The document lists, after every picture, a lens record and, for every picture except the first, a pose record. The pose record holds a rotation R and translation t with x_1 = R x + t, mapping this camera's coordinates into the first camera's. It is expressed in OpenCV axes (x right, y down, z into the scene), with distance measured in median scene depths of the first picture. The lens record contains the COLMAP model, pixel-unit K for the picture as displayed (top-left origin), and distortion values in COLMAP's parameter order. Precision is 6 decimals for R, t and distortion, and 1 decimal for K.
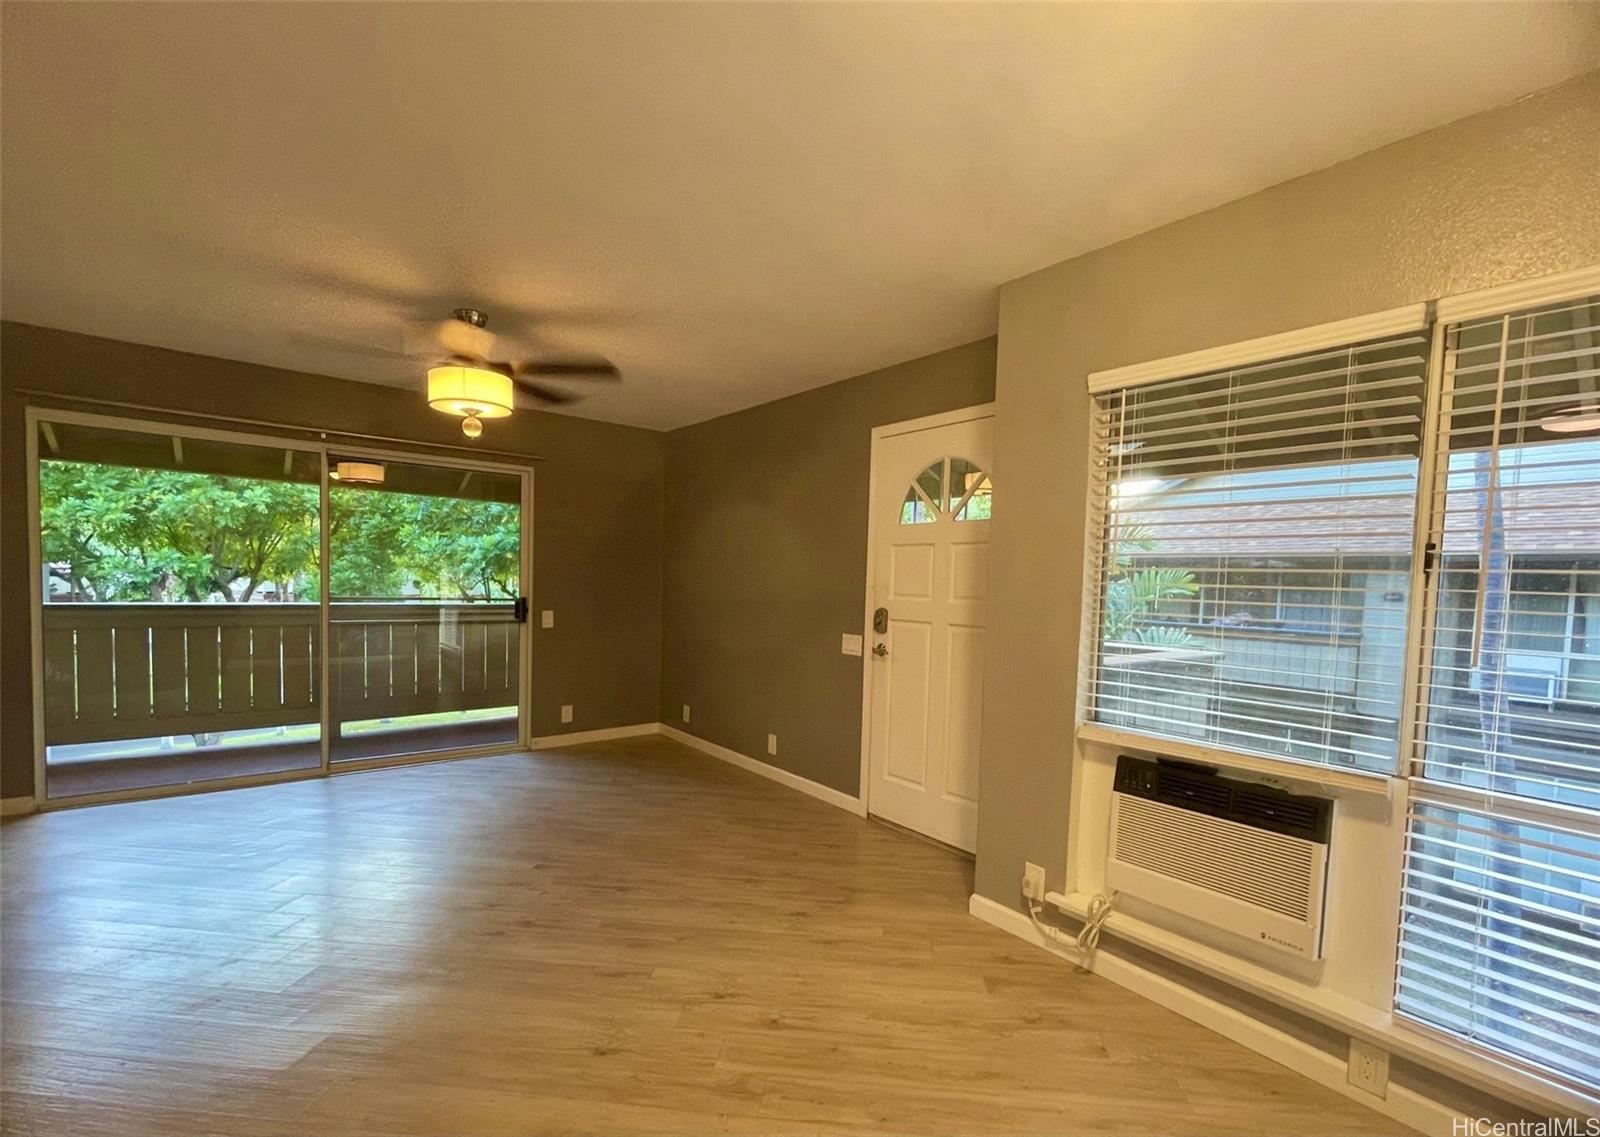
lens RADIAL K [[710.7, 0, 800.0], [0, 710.7, 568.5], [0, 0, 1]] dist [-0.000527, 0.000029]
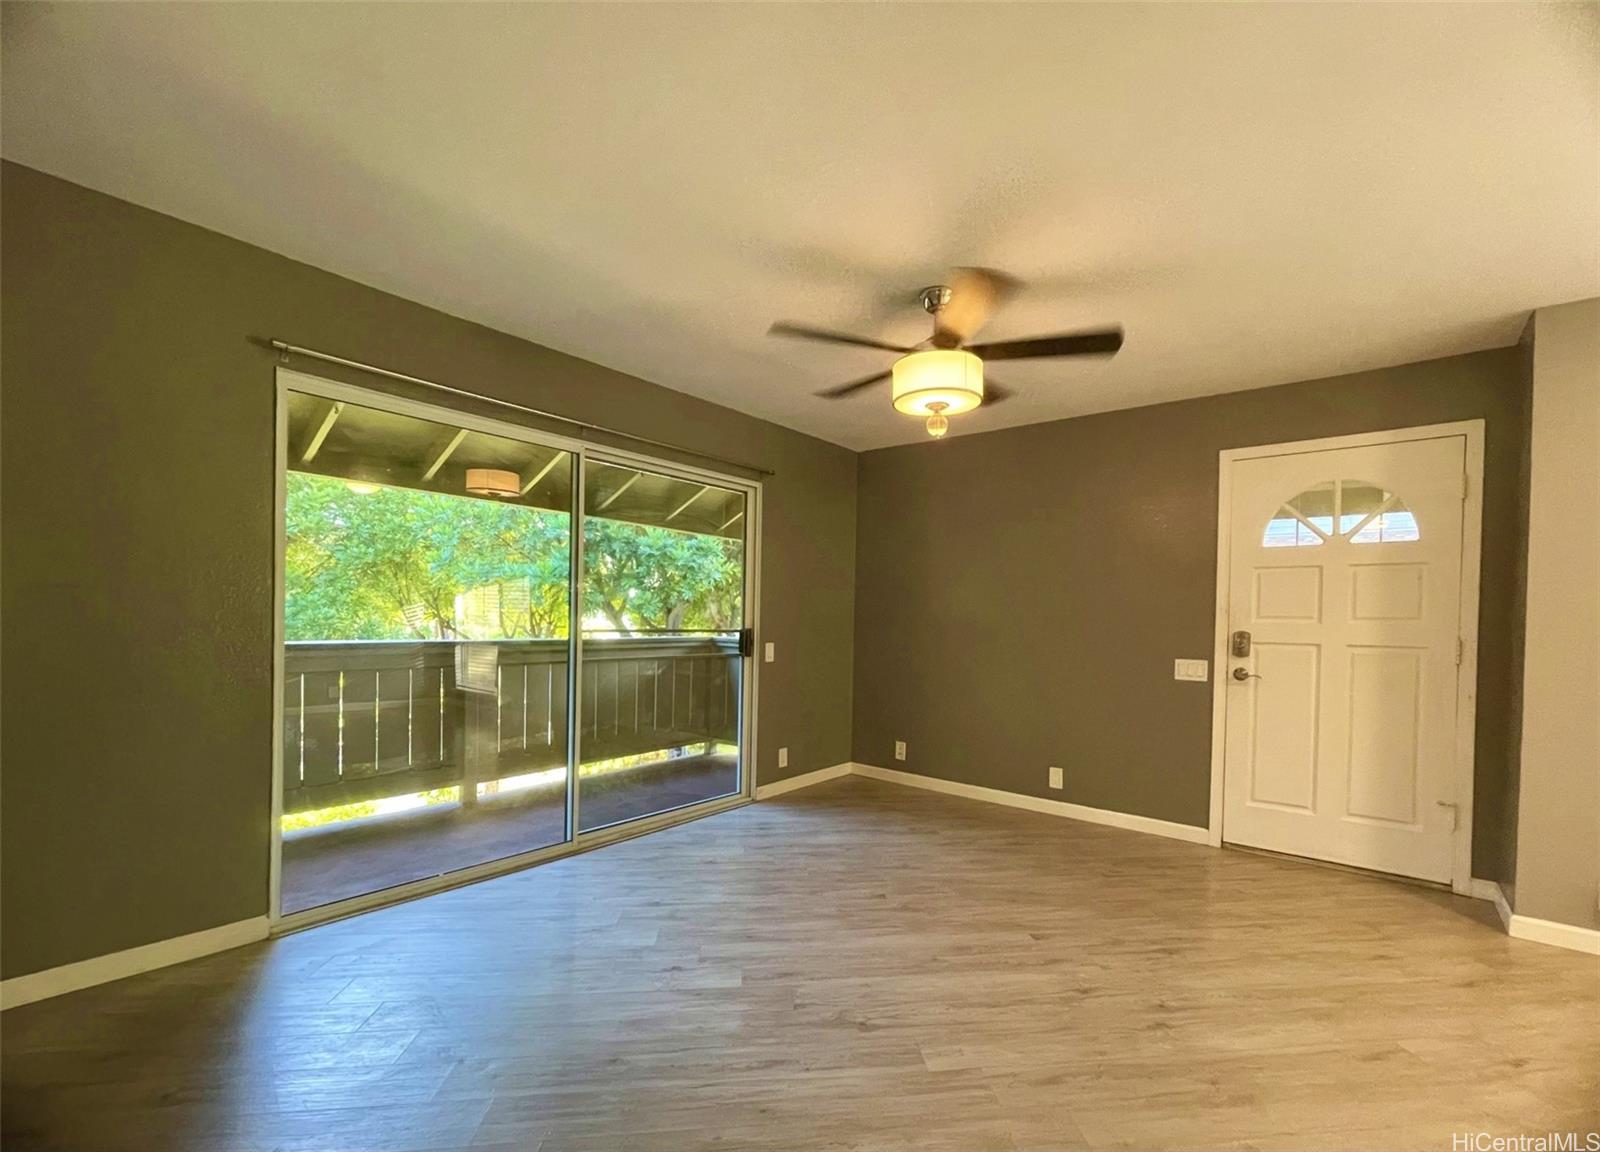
lens RADIAL K [[683.6, 0, 801.5], [0, 683.6, 585.2], [0, 0, 1]] dist [-0.001382, 0.000158]
pose [[0.975550, 0.000291, 0.219777, -0.679784], [0.005450, 0.999660, -0.025518, 0.011864], [-0.219709, 0.026092, 0.975216, 0.201920]]
